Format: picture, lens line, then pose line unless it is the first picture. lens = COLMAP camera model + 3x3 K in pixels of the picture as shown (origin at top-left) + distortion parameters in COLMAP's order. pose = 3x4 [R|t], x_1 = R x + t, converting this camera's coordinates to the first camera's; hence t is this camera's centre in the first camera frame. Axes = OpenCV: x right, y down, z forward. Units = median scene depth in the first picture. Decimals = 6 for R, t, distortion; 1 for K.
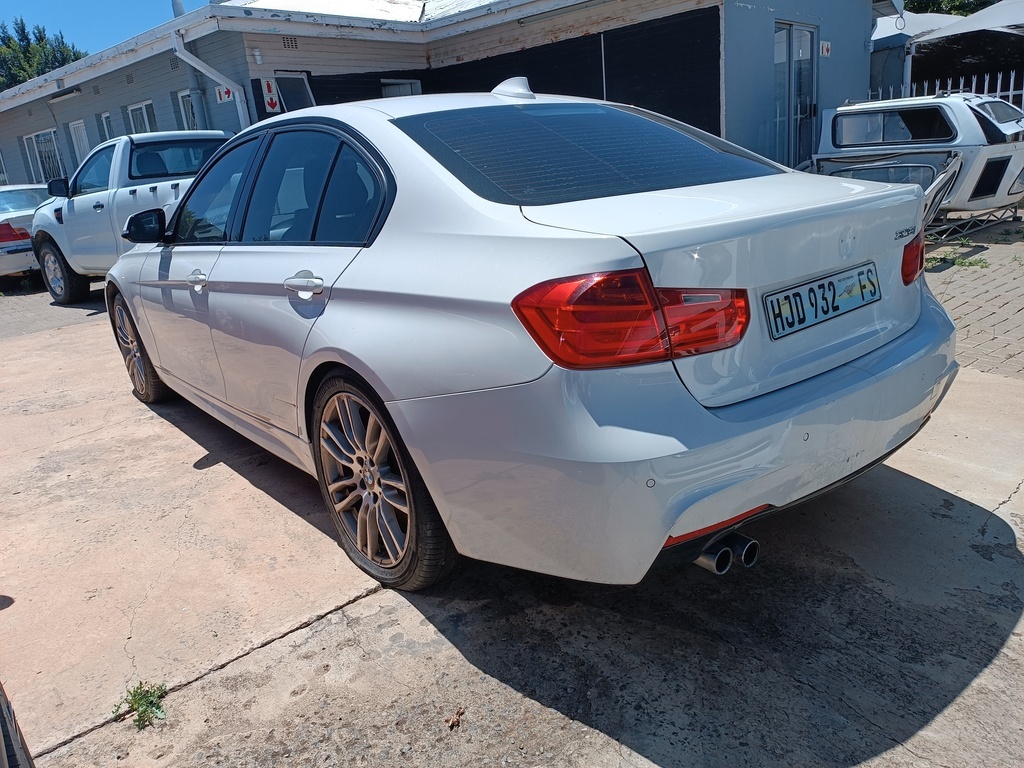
lens RADIAL K [[760.7, 0, 514.2], [0, 760.7, 383.8], [0, 0, 1]] dist [0.031068, -0.035892]
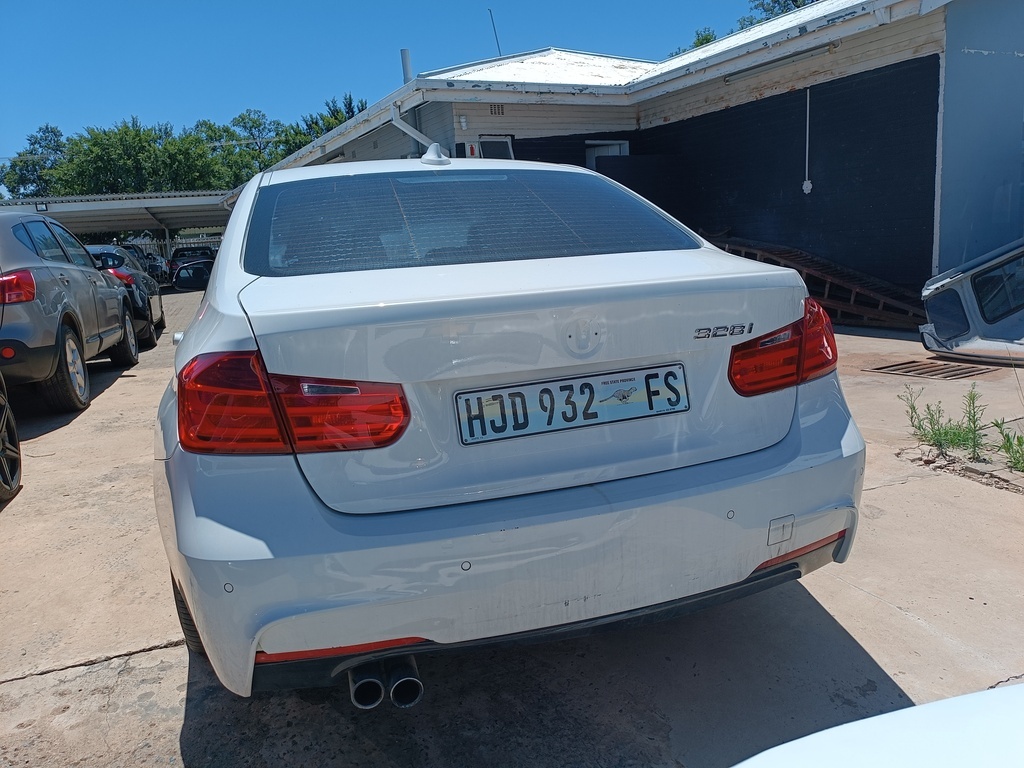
lens RADIAL K [[760.7, 0, 517.2], [0, 760.7, 382.3], [0, 0, 1]] dist [0.031068, -0.035892]
pose [[0.934337, 0.092383, -0.344208, 0.569769], [-0.116292, 0.991984, -0.049429, -0.076728], [0.336883, 0.086212, 0.937591, 0.176802]]
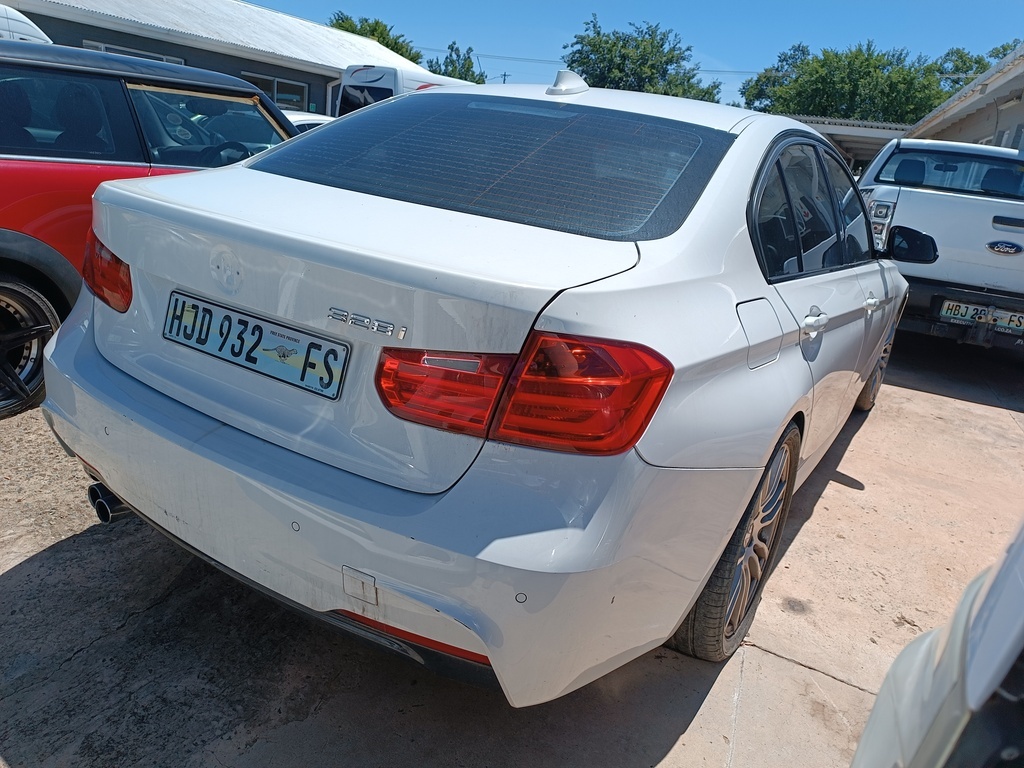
lens RADIAL K [[760.7, 0, 508.4], [0, 760.7, 386.3], [0, 0, 1]] dist [0.031068, -0.035892]
pose [[0.289798, 0.404560, -0.867380, 1.082581], [-0.410699, 0.871155, 0.269103, -0.358950], [0.864491, 0.278247, 0.418611, 0.823833]]
